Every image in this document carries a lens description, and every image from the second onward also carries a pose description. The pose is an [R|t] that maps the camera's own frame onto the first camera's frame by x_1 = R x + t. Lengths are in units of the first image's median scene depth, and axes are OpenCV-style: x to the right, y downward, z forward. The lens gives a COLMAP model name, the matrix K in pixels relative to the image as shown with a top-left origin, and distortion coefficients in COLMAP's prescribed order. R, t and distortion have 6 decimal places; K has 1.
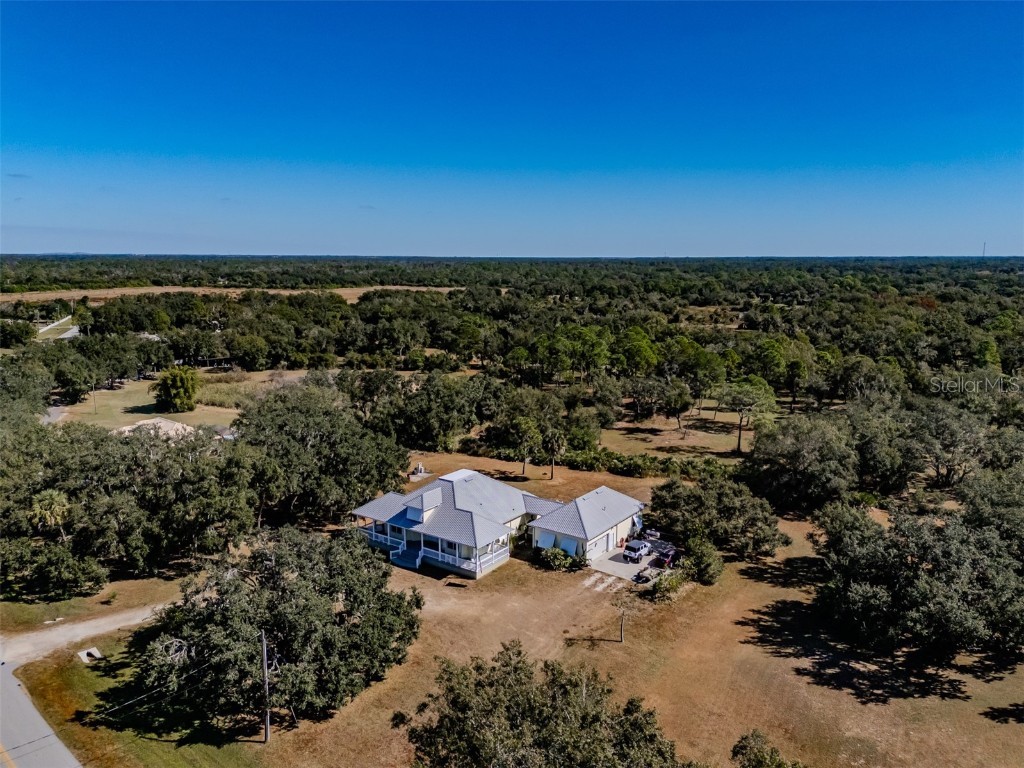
lens RADIAL K [[764.4, 0, 502.7], [0, 764.4, 382.9], [0, 0, 1]] dist [0.087619, -0.102533]
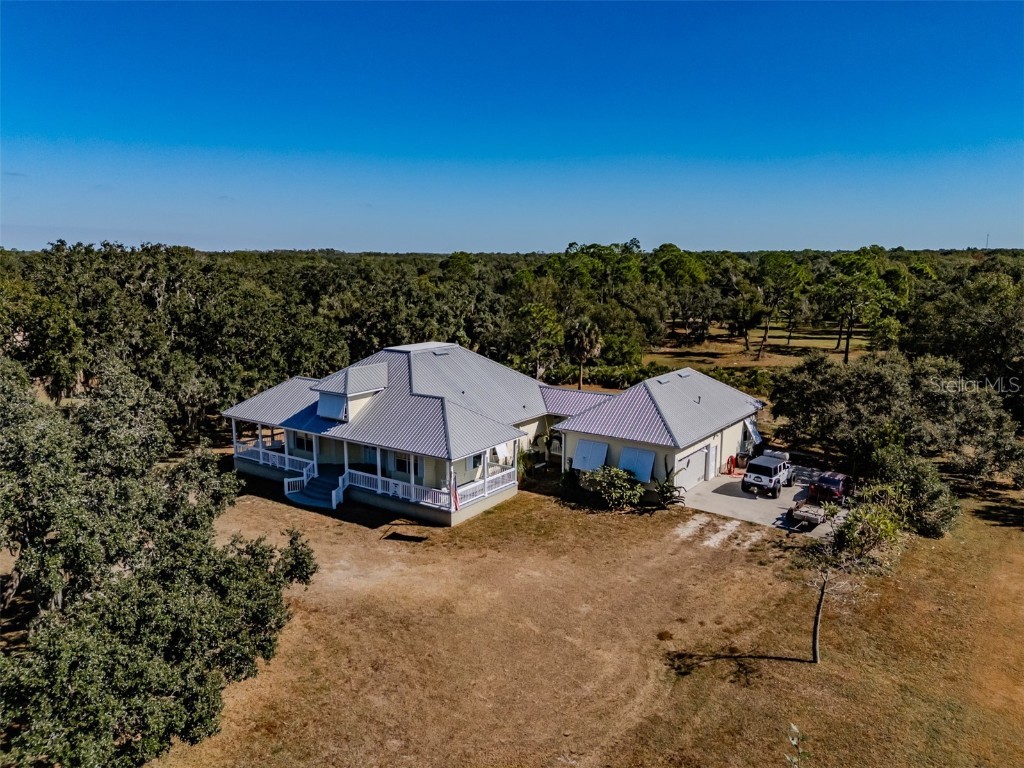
lens RADIAL K [[764.4, 0, 502.7], [0, 764.4, 382.9], [0, 0, 1]] dist [0.087619, -0.102533]
pose [[0.999991, -0.003589, 0.002319, -0.002413], [0.003586, 0.999993, 0.001419, 0.158918], [-0.002324, -0.001410, 0.999996, 0.499926]]
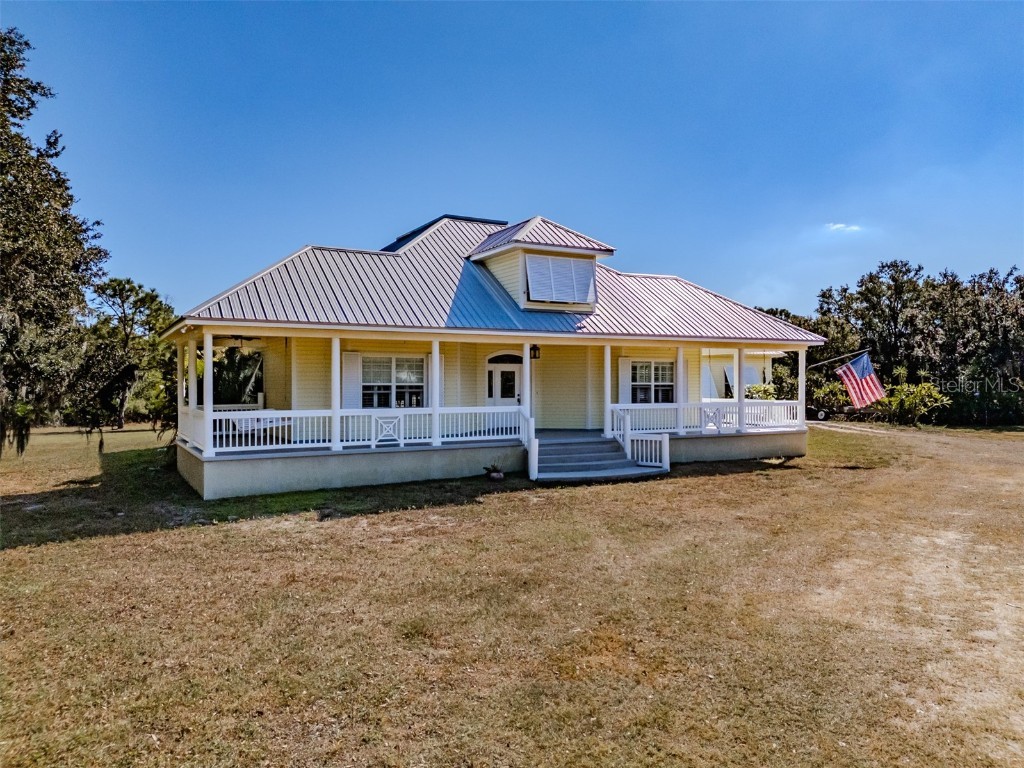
lens RADIAL K [[753.2, 0, 512.0], [0, 753.2, 384.0], [0, 0, 1]] dist [0.043605, -0.002589]
pose [[0.418286, -0.006997, 0.908289, -0.351356], [0.158381, 0.985213, -0.065348, 0.220945], [-0.894401, 0.171190, 0.413209, 0.941476]]
